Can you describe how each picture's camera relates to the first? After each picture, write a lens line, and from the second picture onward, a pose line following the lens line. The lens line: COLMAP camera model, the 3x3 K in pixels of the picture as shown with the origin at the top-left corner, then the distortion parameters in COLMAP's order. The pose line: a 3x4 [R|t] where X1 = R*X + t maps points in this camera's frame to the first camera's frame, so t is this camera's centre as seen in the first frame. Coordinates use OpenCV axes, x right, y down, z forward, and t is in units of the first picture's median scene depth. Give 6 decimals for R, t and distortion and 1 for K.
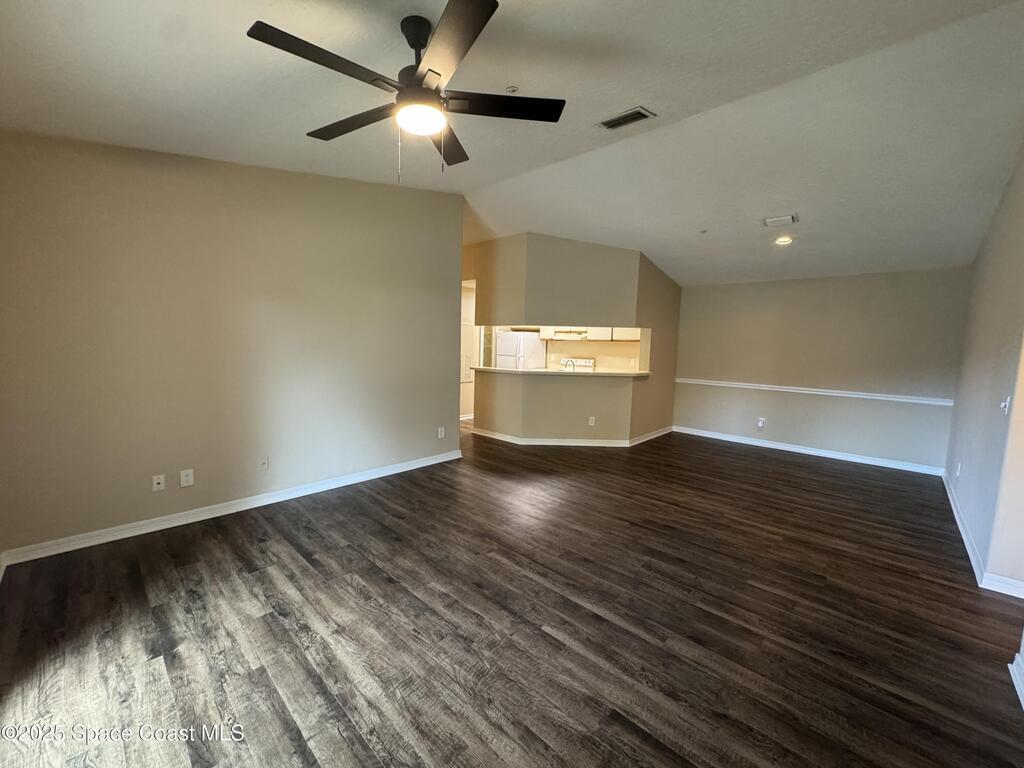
lens RADIAL K [[408.5, 0, 510.5], [0, 408.5, 382.7], [0, 0, 1]] dist [-0.003808, -0.000054]
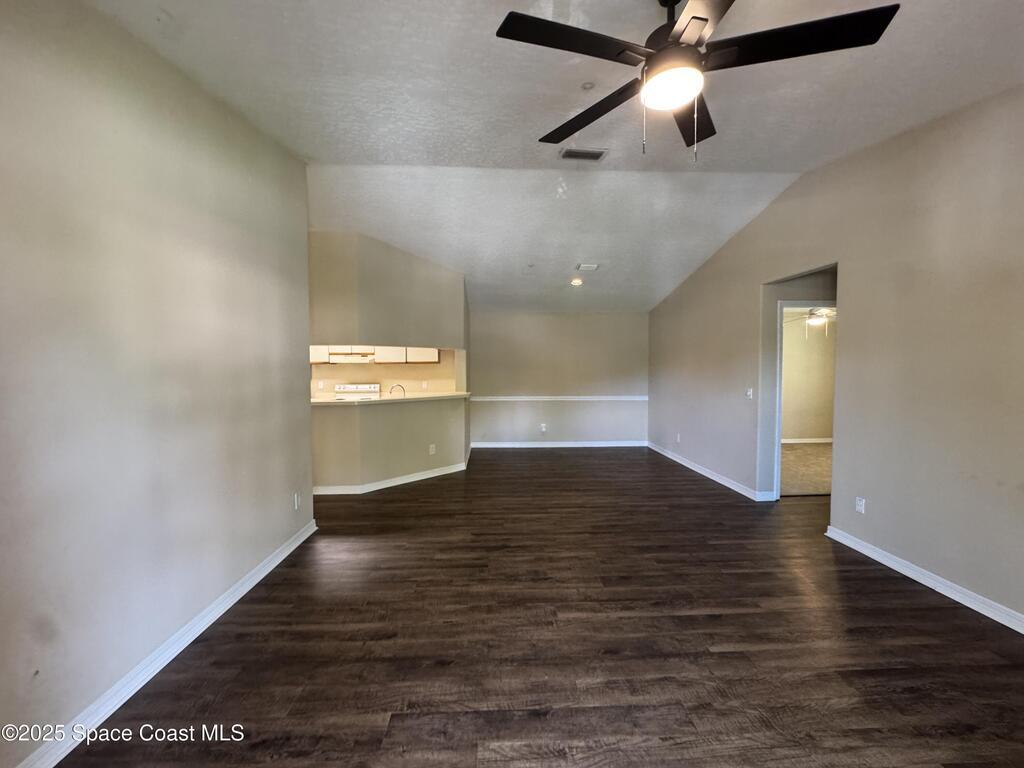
lens RADIAL K [[408.5, 0, 510.5], [0, 408.5, 382.7], [0, 0, 1]] dist [-0.003808, -0.000054]
pose [[0.697651, -0.049663, 0.714714, -0.792283], [0.090480, 0.995715, -0.019132, -0.053608], [-0.710701, 0.078014, 0.699155, 0.524481]]
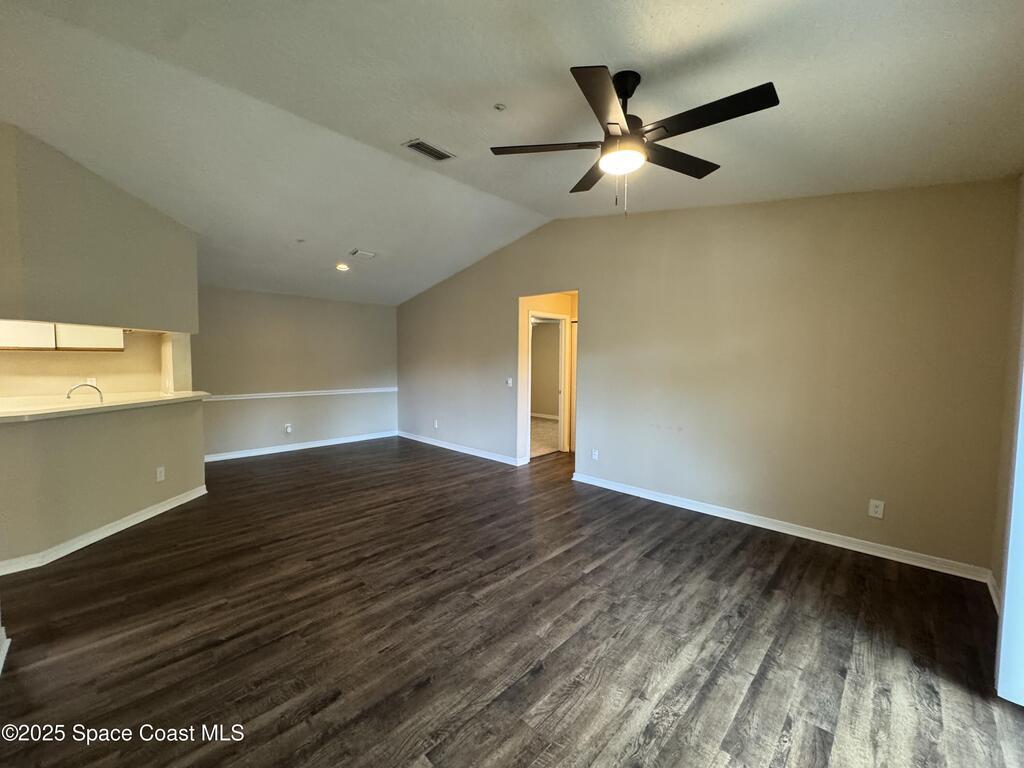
lens RADIAL K [[408.5, 0, 510.5], [0, 408.5, 382.7], [0, 0, 1]] dist [-0.003808, -0.000054]
pose [[0.013851, -0.080634, 0.996648, -1.032784], [0.091823, 0.992634, 0.079034, -0.122121], [-0.995679, 0.090421, 0.021153, 0.997689]]
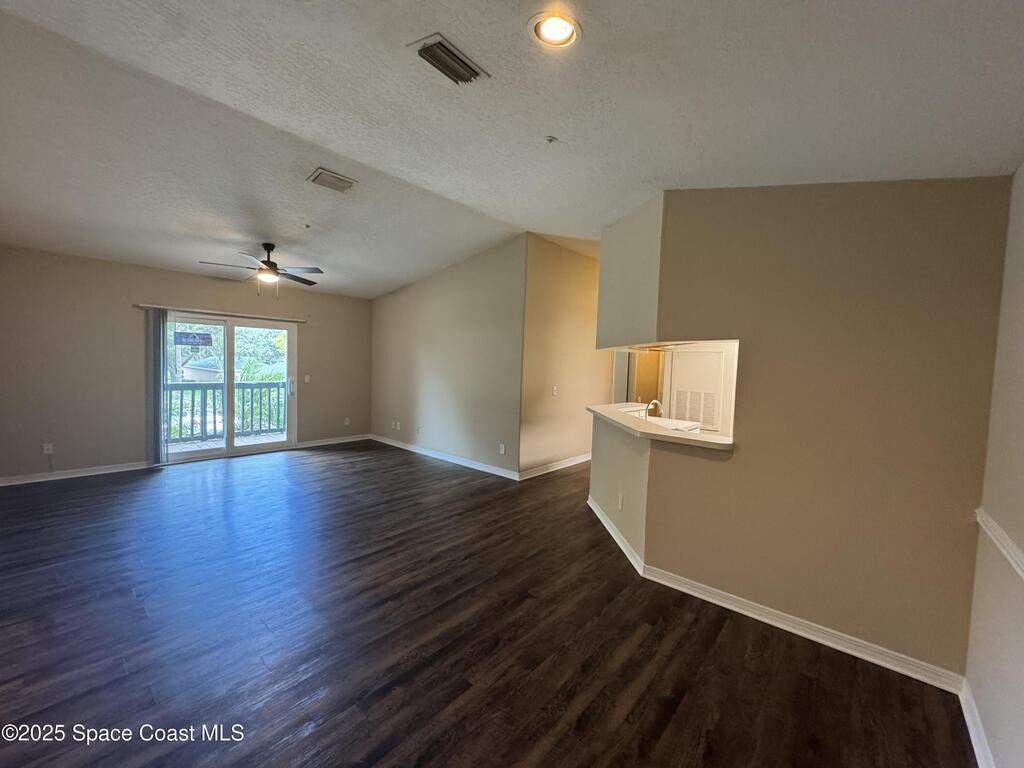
lens RADIAL K [[408.5, 0, 510.5], [0, 408.5, 382.7], [0, 0, 1]] dist [-0.003808, -0.000054]
pose [[0.040250, 0.025723, -0.998858, 1.888814], [-0.129514, 0.991369, 0.020311, -0.169494], [0.990760, 0.128549, 0.043234, 1.897432]]
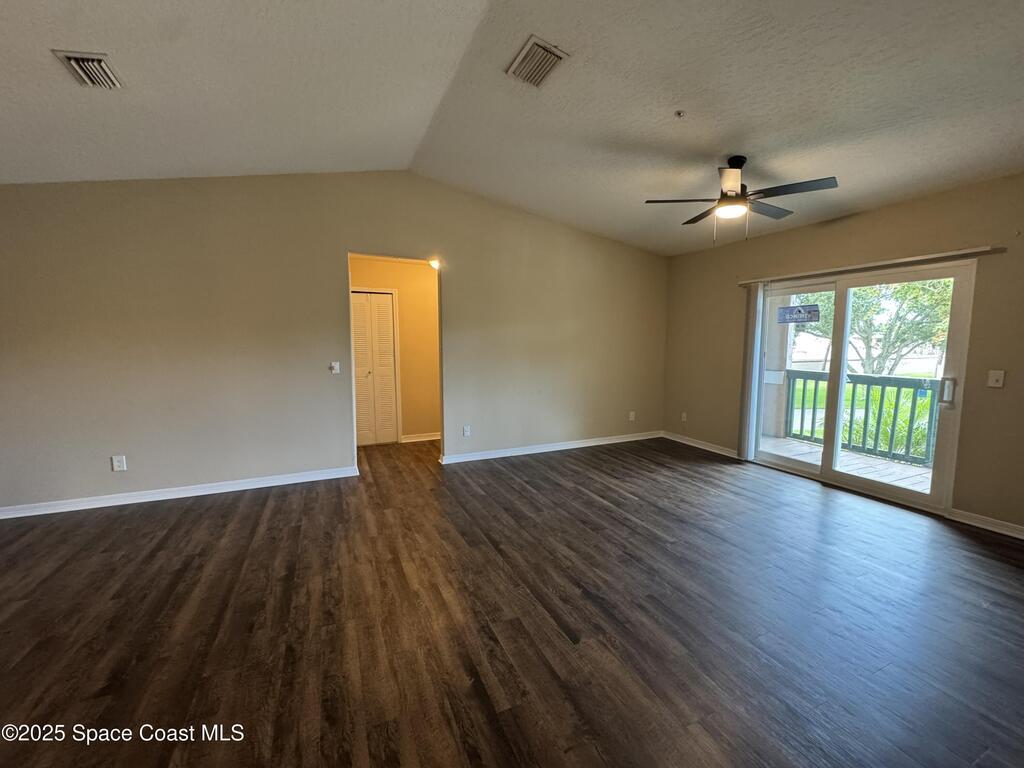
lens RADIAL K [[408.5, 0, 510.5], [0, 408.5, 382.7], [0, 0, 1]] dist [-0.003808, -0.000054]
pose [[-0.924315, -0.065367, 0.375992, -0.034864], [0.011957, 0.979778, 0.199730, -0.211061], [-0.381444, 0.189109, -0.904842, 2.324266]]
